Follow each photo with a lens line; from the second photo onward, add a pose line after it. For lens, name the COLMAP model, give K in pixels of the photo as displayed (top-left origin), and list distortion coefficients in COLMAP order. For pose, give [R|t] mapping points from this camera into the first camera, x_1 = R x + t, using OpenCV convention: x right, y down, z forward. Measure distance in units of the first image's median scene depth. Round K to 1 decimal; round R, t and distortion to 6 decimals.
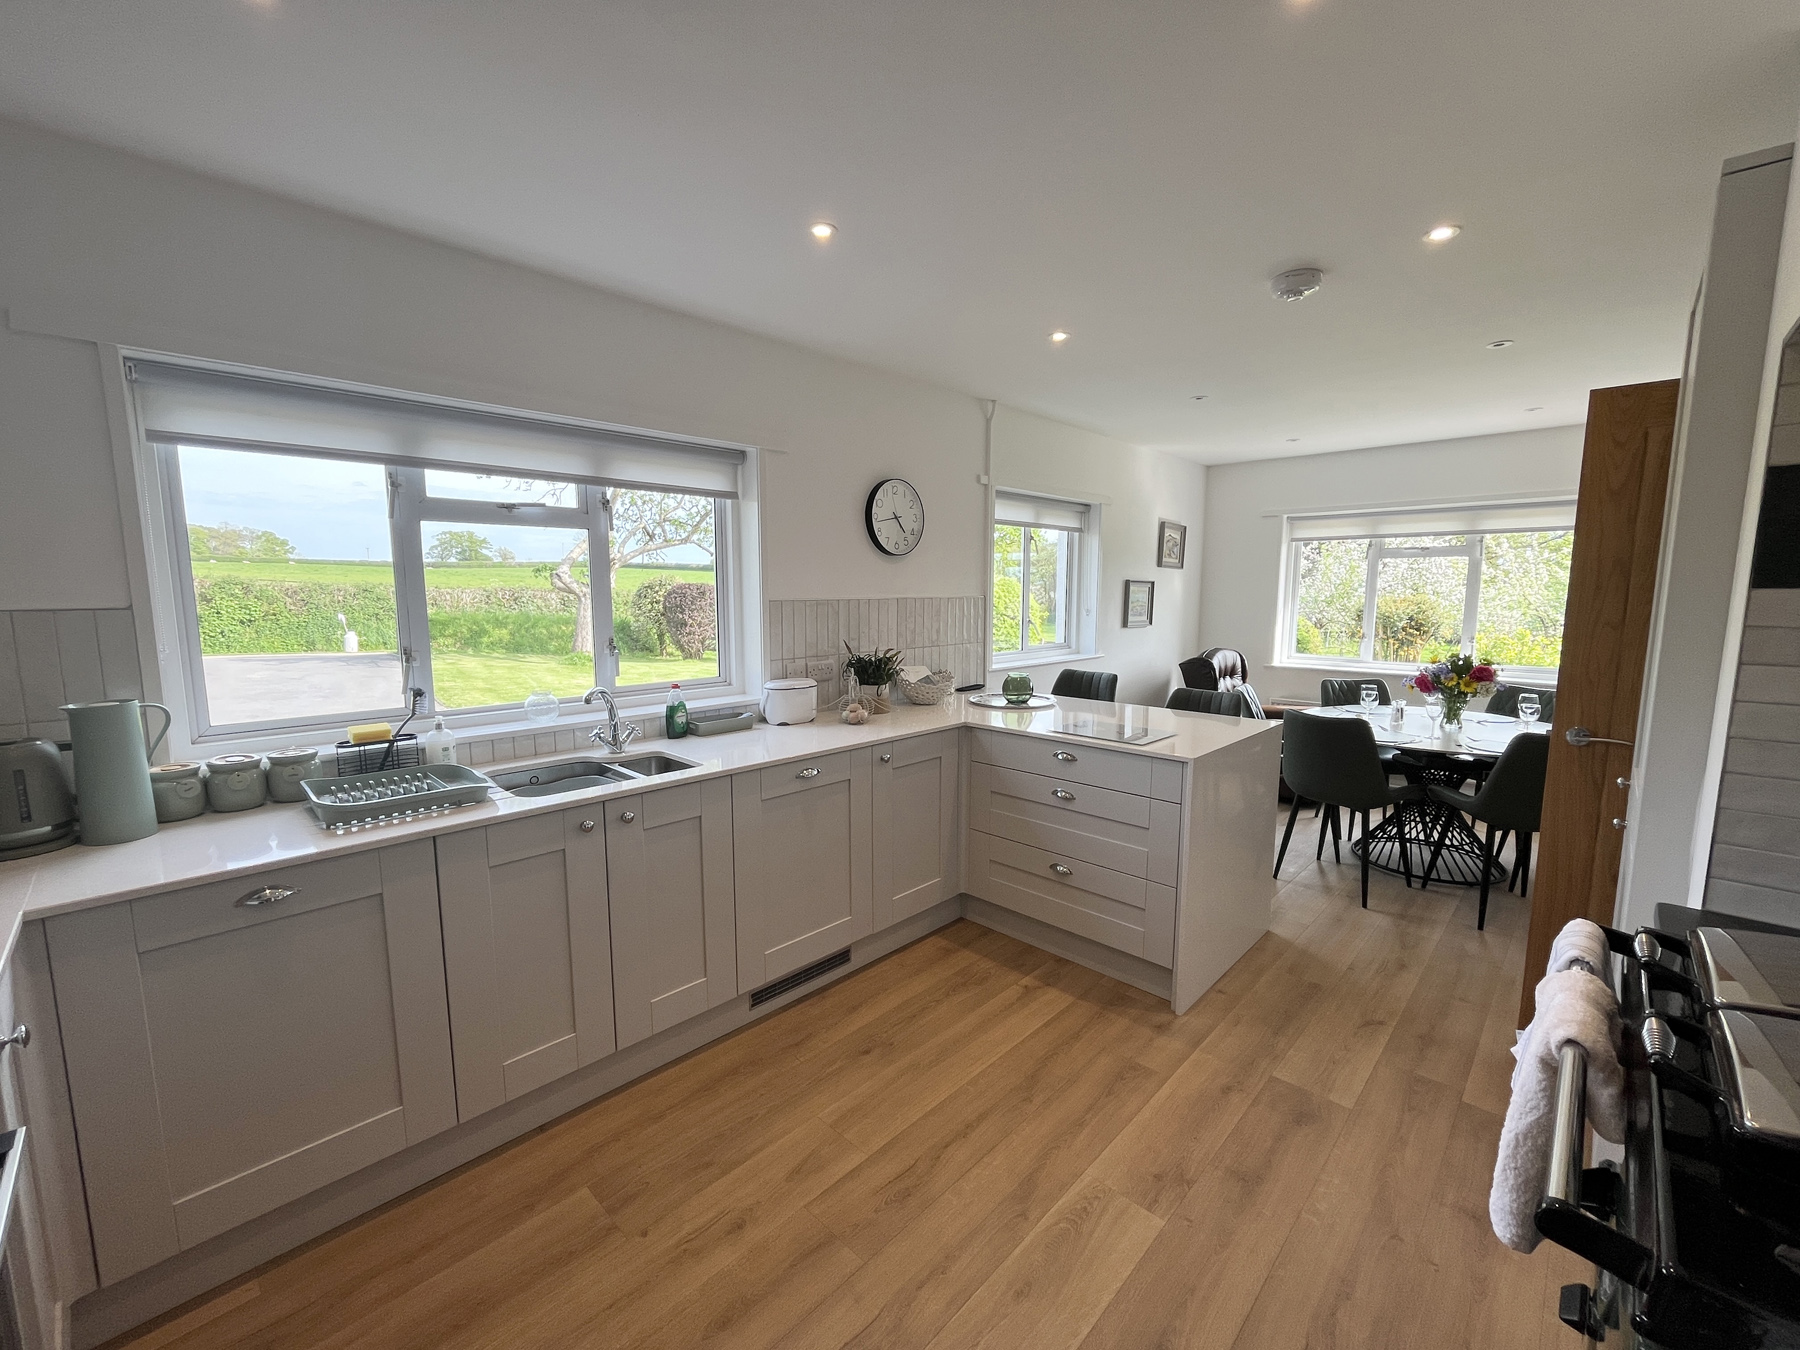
lens RADIAL K [[738.0, 0, 896.7], [0, 738.0, 679.8], [0, 0, 1]] dist [-0.001091, -0.000217]
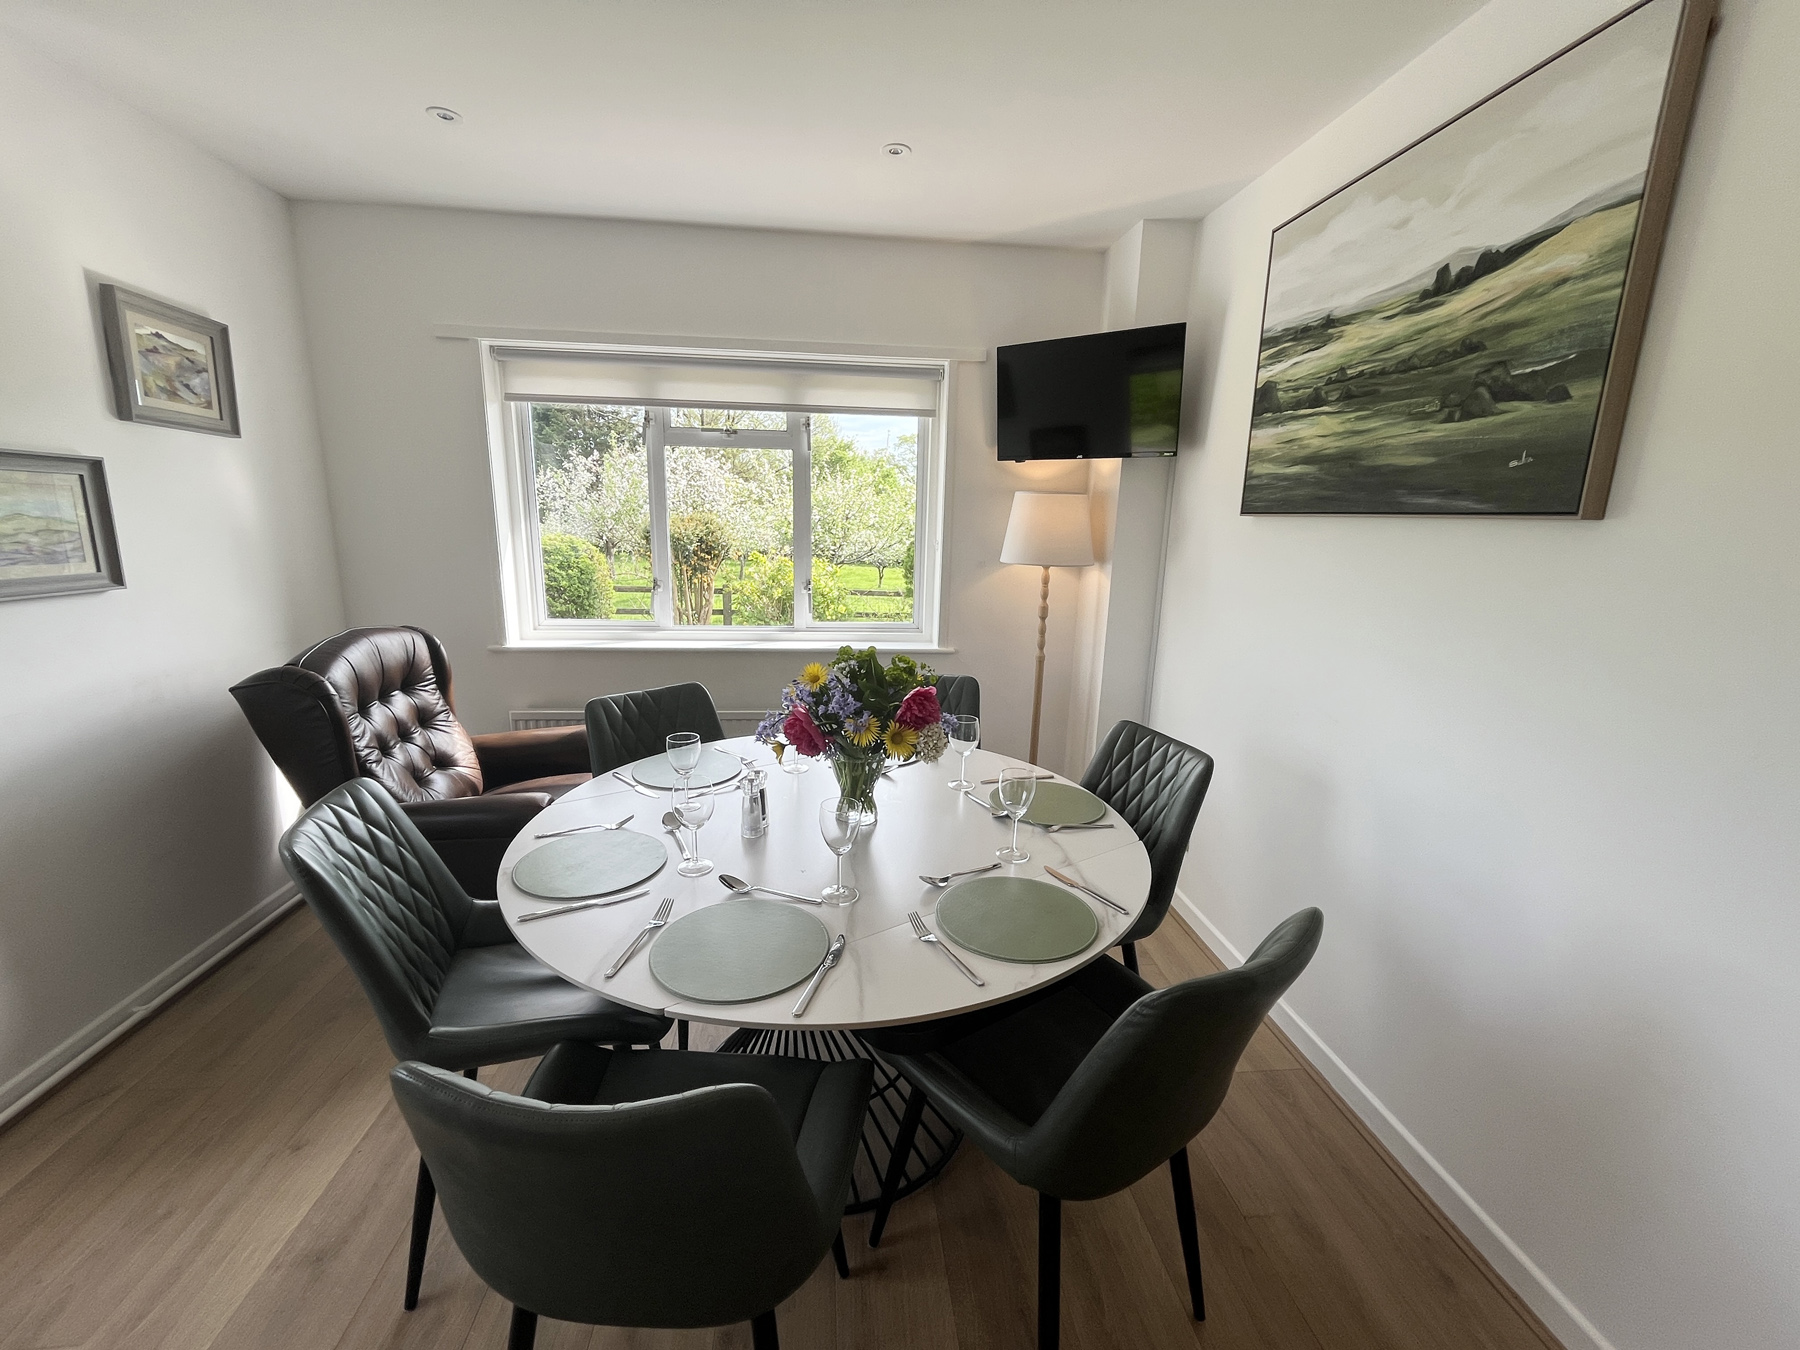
lens RADIAL K [[738.0, 0, 898.6], [0, 738.0, 680.0], [0, 0, 1]] dist [-0.001091, -0.000217]
pose [[0.637685, -0.155058, 0.754530, 0.503493], [0.070256, 0.987155, 0.143487, -0.088423], [-0.767087, -0.038489, 0.640388, 0.790460]]
